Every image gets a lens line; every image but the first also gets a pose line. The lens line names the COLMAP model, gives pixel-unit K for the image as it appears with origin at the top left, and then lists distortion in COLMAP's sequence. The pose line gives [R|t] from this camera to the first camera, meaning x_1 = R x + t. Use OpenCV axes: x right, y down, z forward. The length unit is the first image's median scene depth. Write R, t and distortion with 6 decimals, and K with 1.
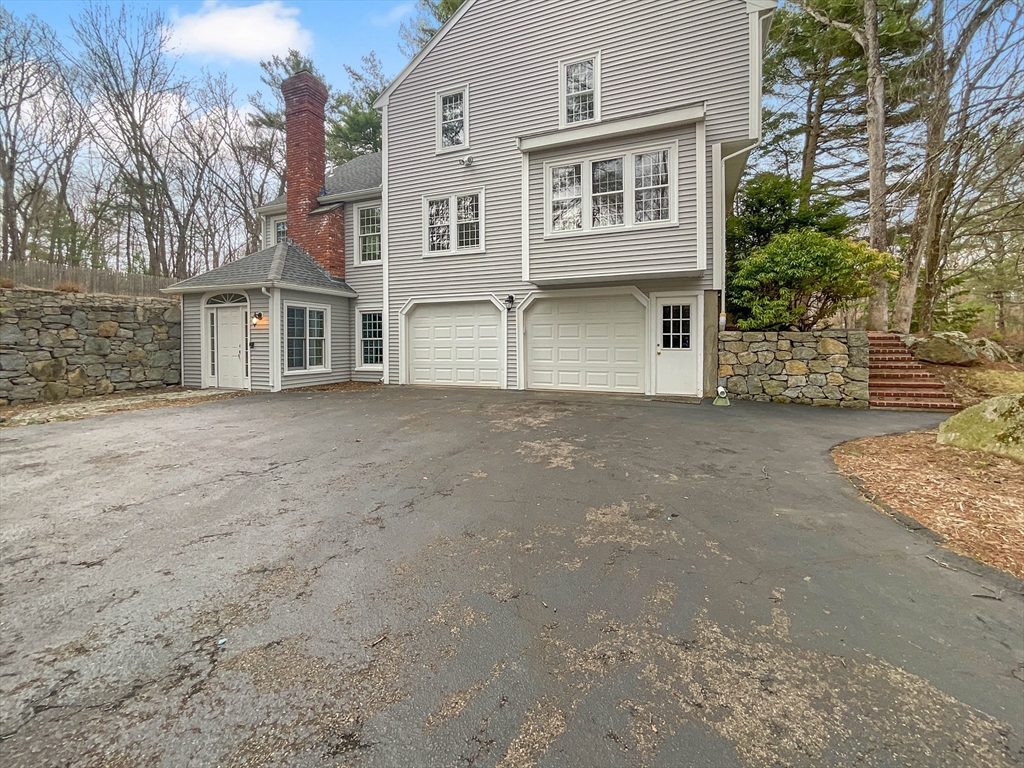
lens RADIAL K [[415.4, 0, 525.0], [0, 415.4, 343.7], [0, 0, 1]] dist [-0.013081, 0.000258]
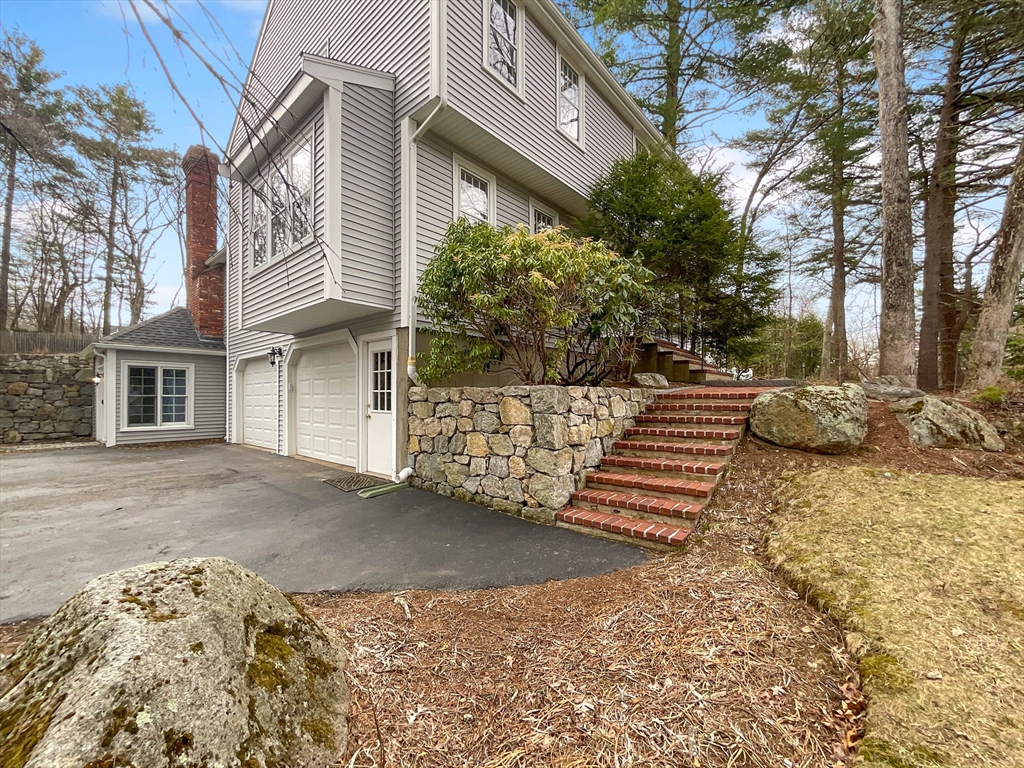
lens RADIAL K [[415.4, 0, 514.9], [0, 415.4, 391.3], [0, 0, 1]] dist [-0.013081, 0.000258]
pose [[0.945477, -0.003810, -0.325667, 0.718672], [-0.002523, 0.999816, -0.019022, -0.008279], [0.325680, 0.018807, 0.945293, 0.335964]]
